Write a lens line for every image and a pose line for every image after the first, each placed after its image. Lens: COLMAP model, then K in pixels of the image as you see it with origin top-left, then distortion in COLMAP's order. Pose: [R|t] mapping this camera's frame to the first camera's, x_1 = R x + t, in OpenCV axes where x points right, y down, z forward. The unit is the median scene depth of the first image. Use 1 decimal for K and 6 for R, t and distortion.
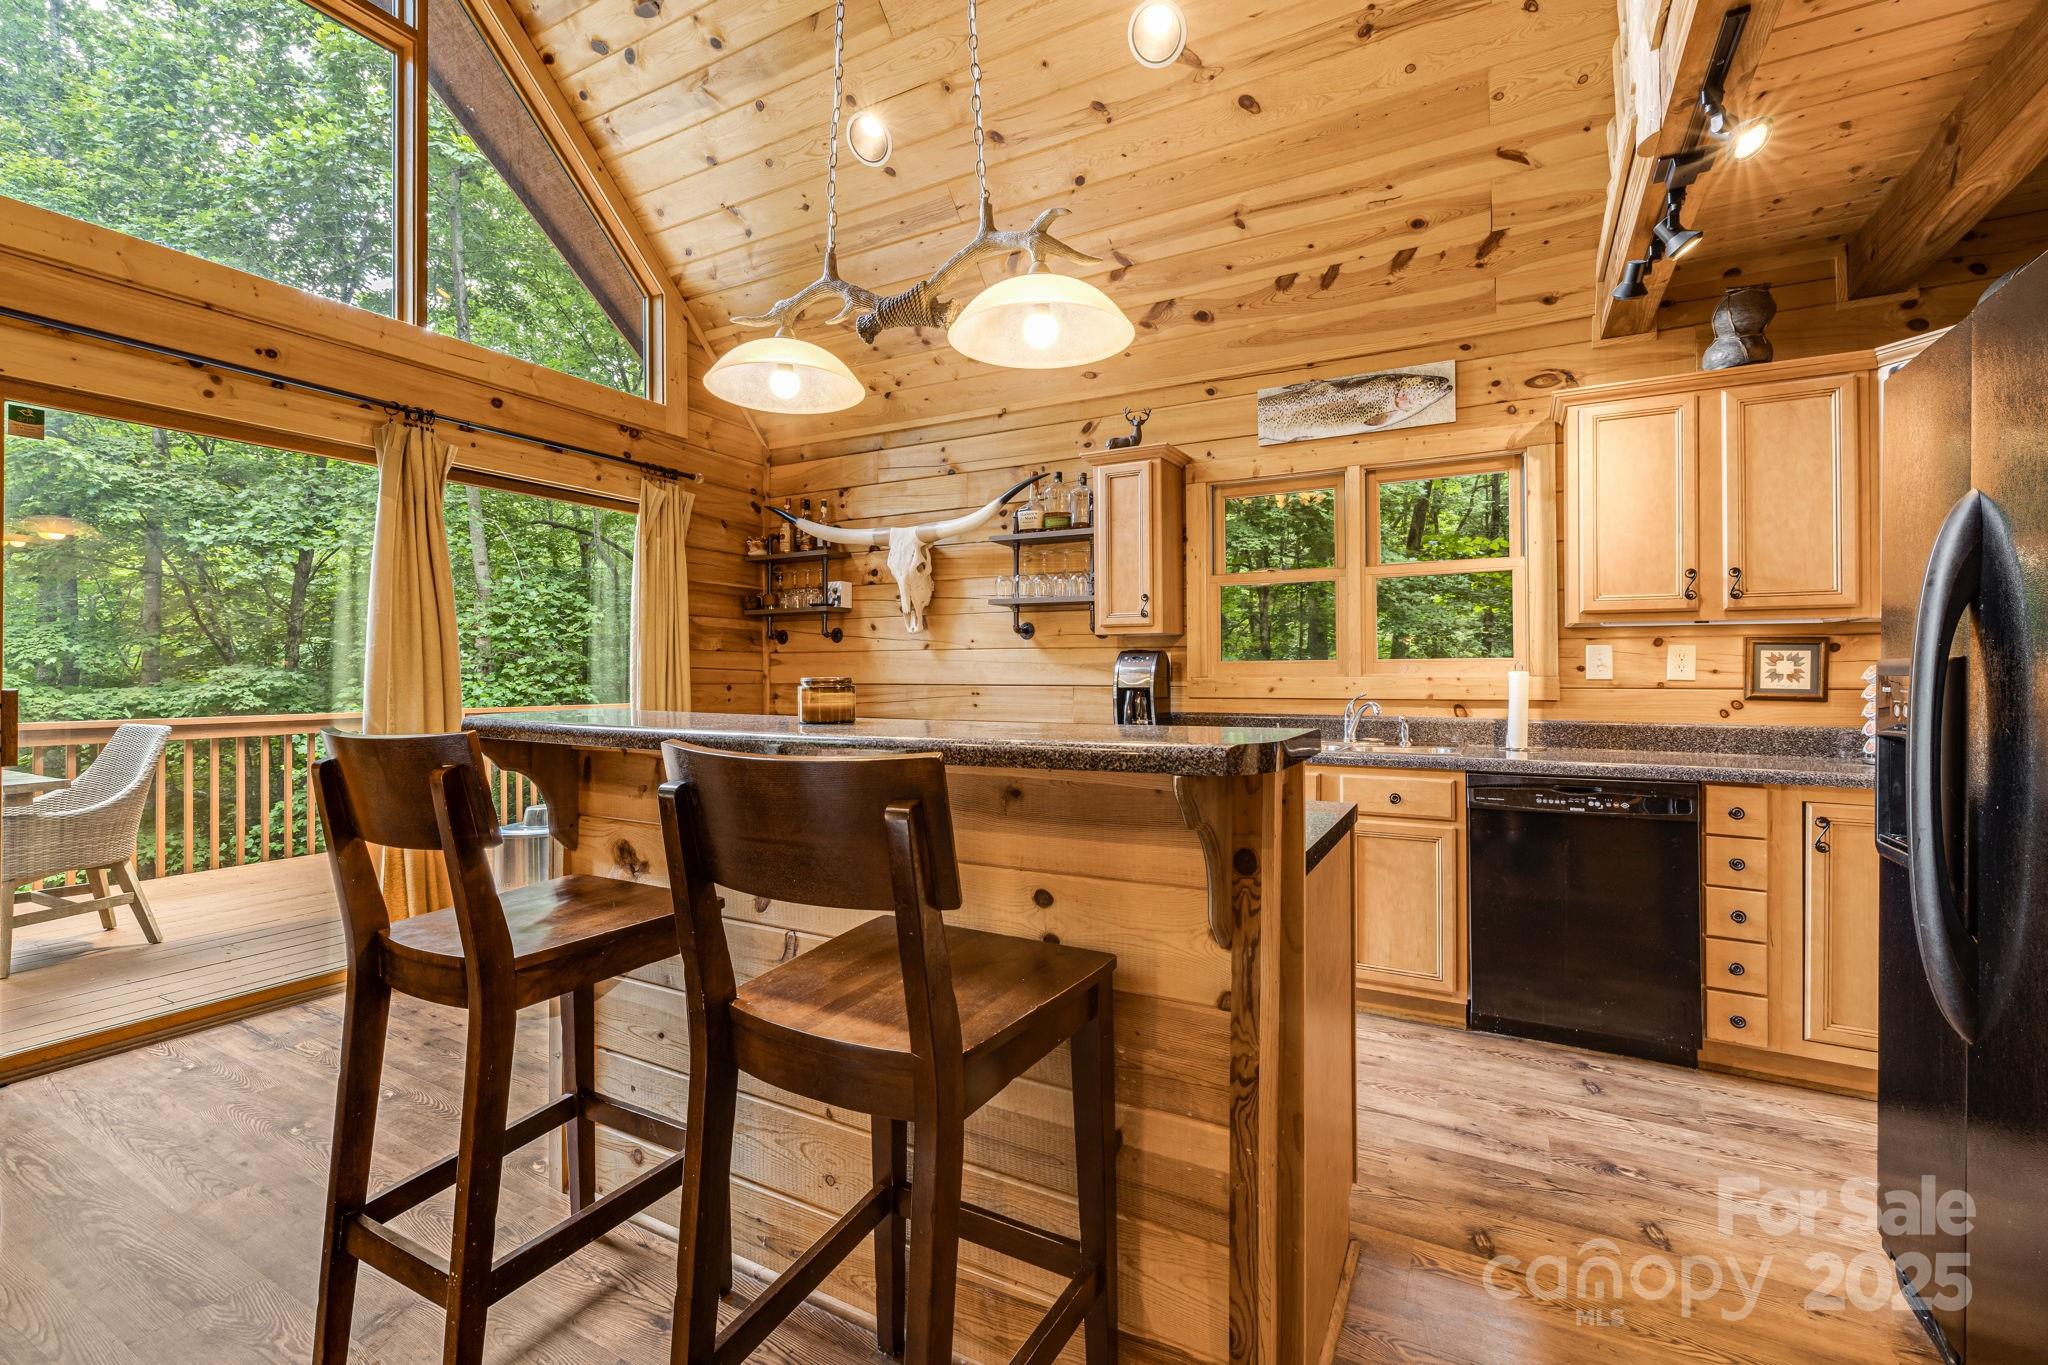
lens RADIAL K [[885.2, 0, 1008.0], [0, 885.2, 666.6], [0, 0, 1]] dist [-0.001792, 0.000518]
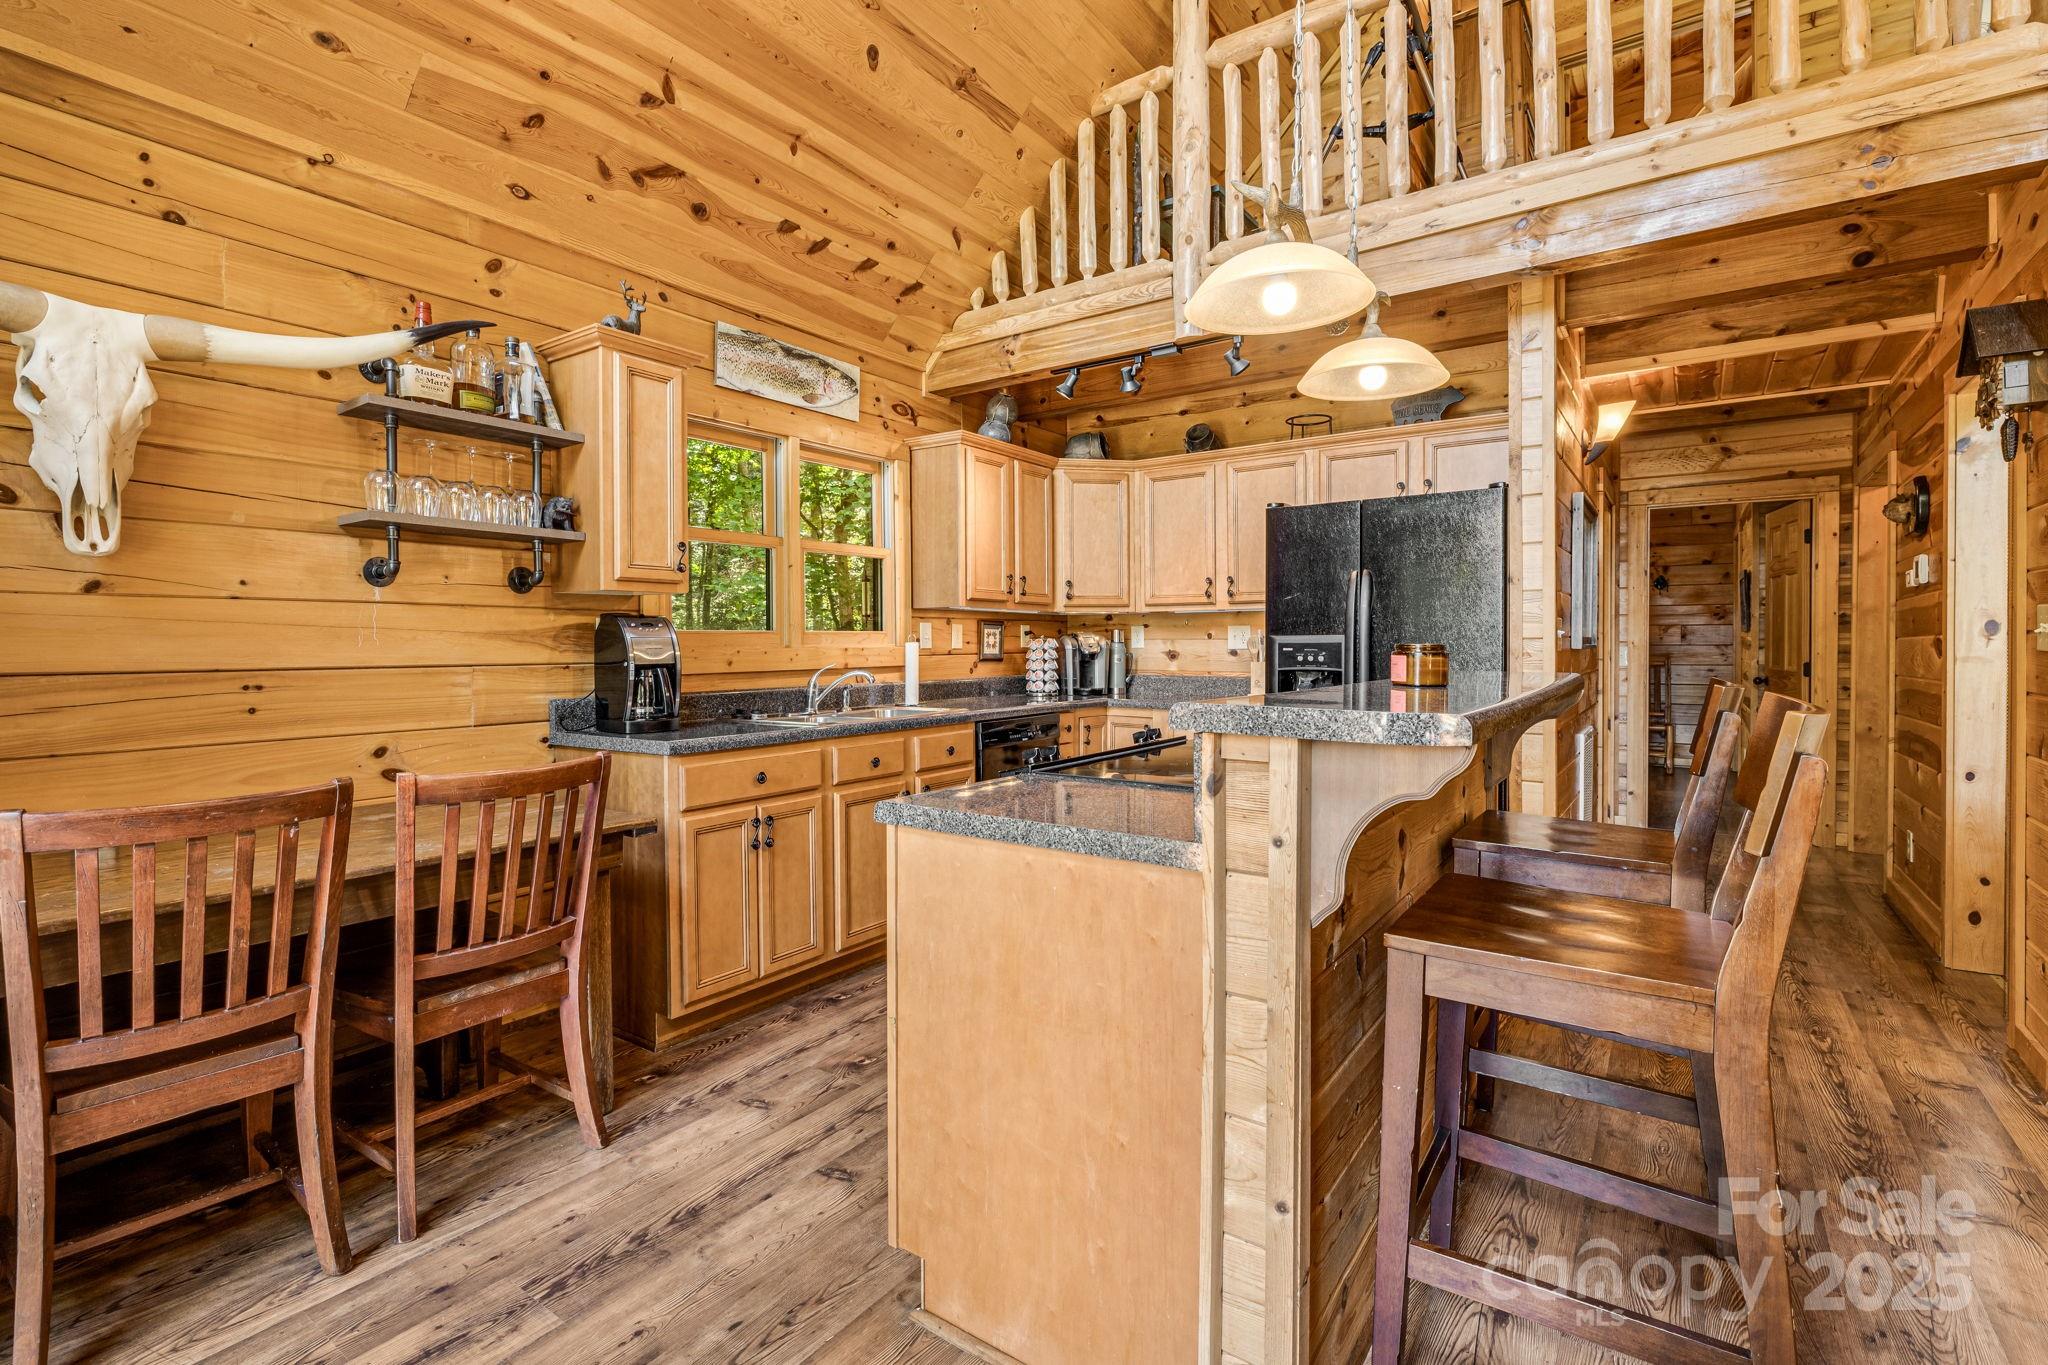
lens RADIAL K [[957.9, 0, 1024.6], [0, 957.9, 651.2], [0, 0, 1]] dist [-0.001131, -0.000150]
pose [[0.097763, -0.008797, 0.995171, -0.688633], [-0.004002, 0.999949, 0.009233, 0.004049], [-0.995202, -0.004885, 0.097723, 0.659931]]
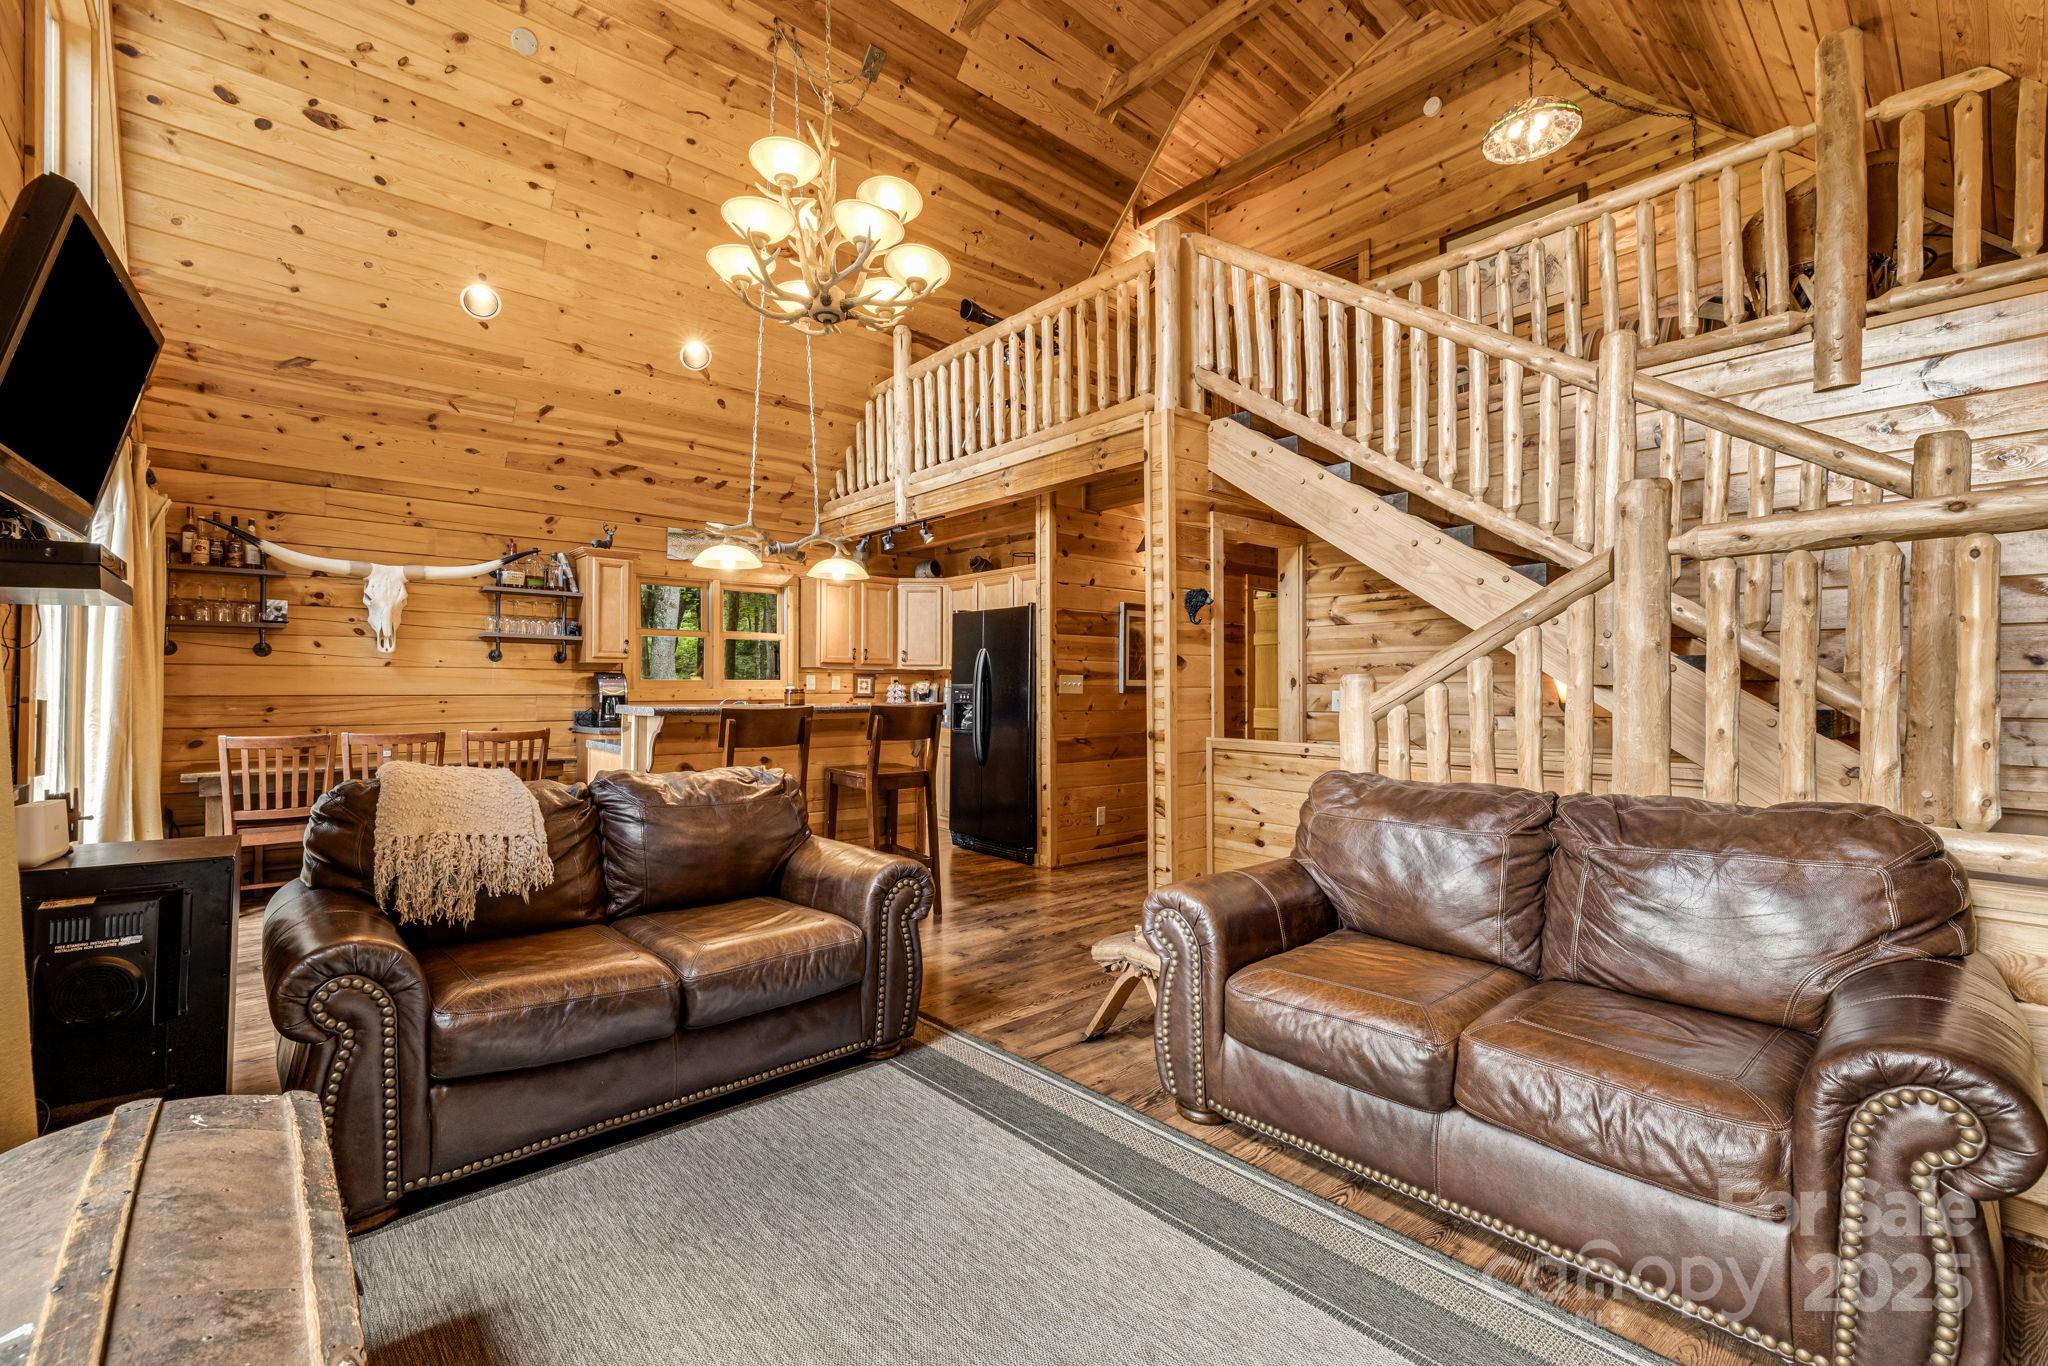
lens RADIAL K [[872.5, 0, 1027.0], [0, 872.5, 679.0], [0, 0, 1]] dist [-0.001634, 0.000094]
pose [[0.327573, 0.010532, 0.944767, -1.233062], [-0.010652, 0.999915, -0.007453, -0.003628], [-0.944766, -0.007622, 0.327657, -0.277740]]
